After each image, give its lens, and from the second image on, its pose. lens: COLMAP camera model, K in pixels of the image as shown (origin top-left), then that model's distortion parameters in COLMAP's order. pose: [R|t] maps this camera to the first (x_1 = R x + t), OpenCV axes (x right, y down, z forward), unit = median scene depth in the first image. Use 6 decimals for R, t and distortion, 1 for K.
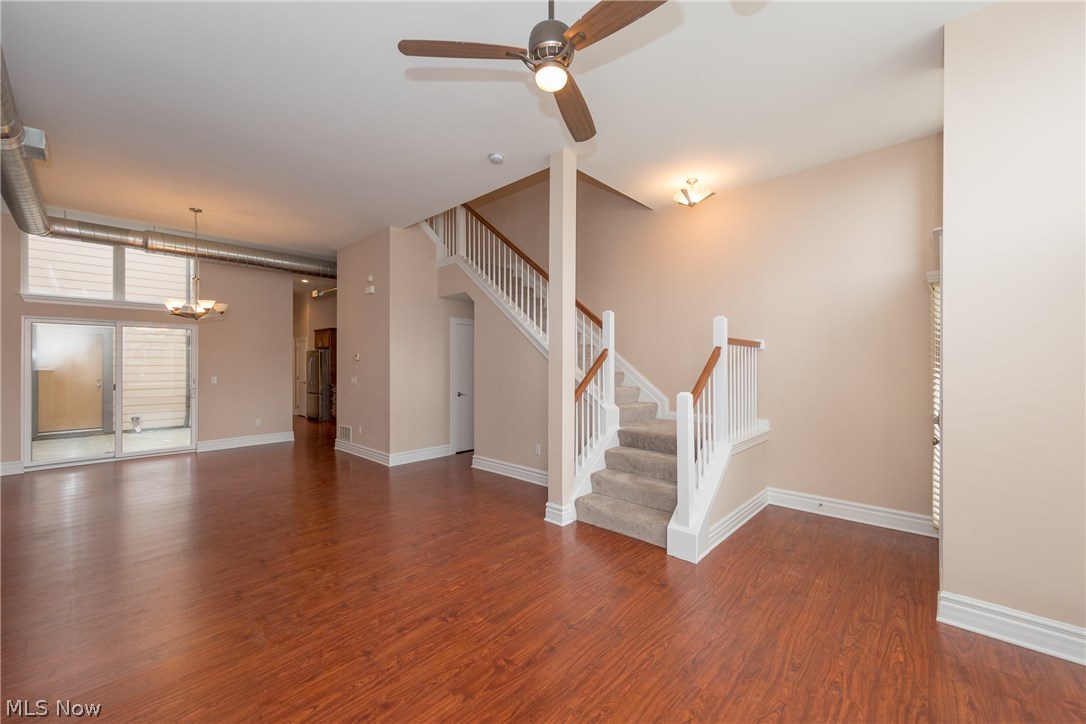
lens RADIAL K [[425.4, 0, 548.1], [0, 425.4, 361.4], [0, 0, 1]] dist [-0.004082, -0.000172]
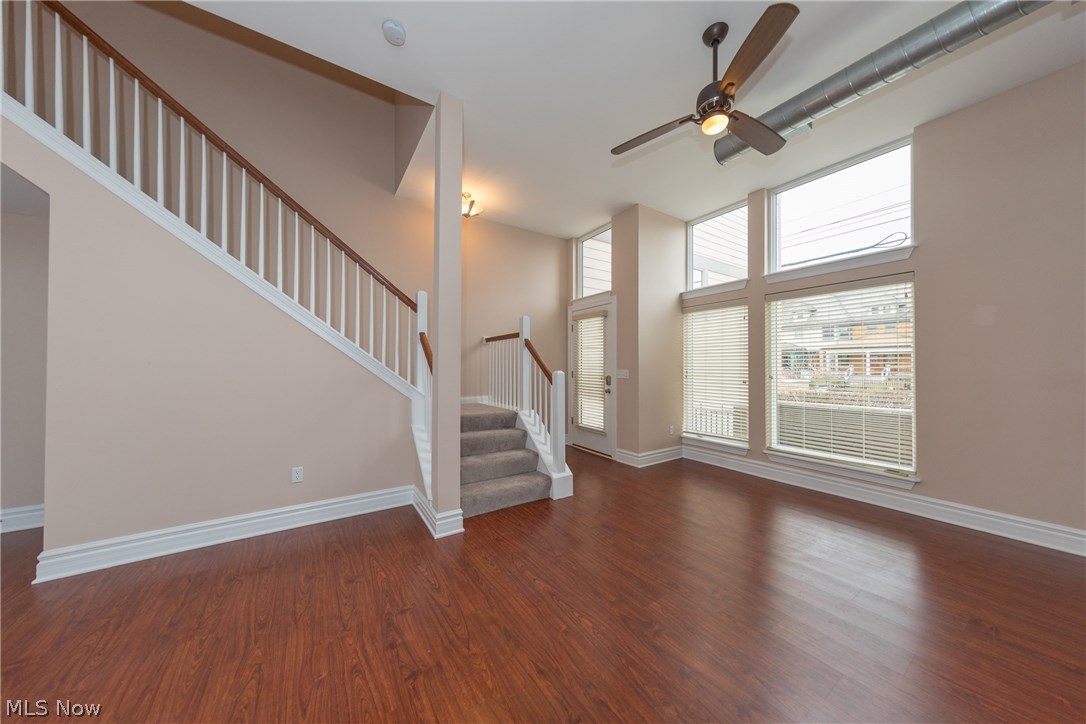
lens RADIAL K [[347.4, 0, 543.3], [0, 347.4, 359.4], [0, 0, 1]] dist [0.001271, -0.000075]
pose [[0.245114, 0.022334, 0.969237, -0.667120], [0.008284, 0.999650, -0.025130, 0.061637], [-0.969459, 0.014189, 0.244844, 0.716454]]
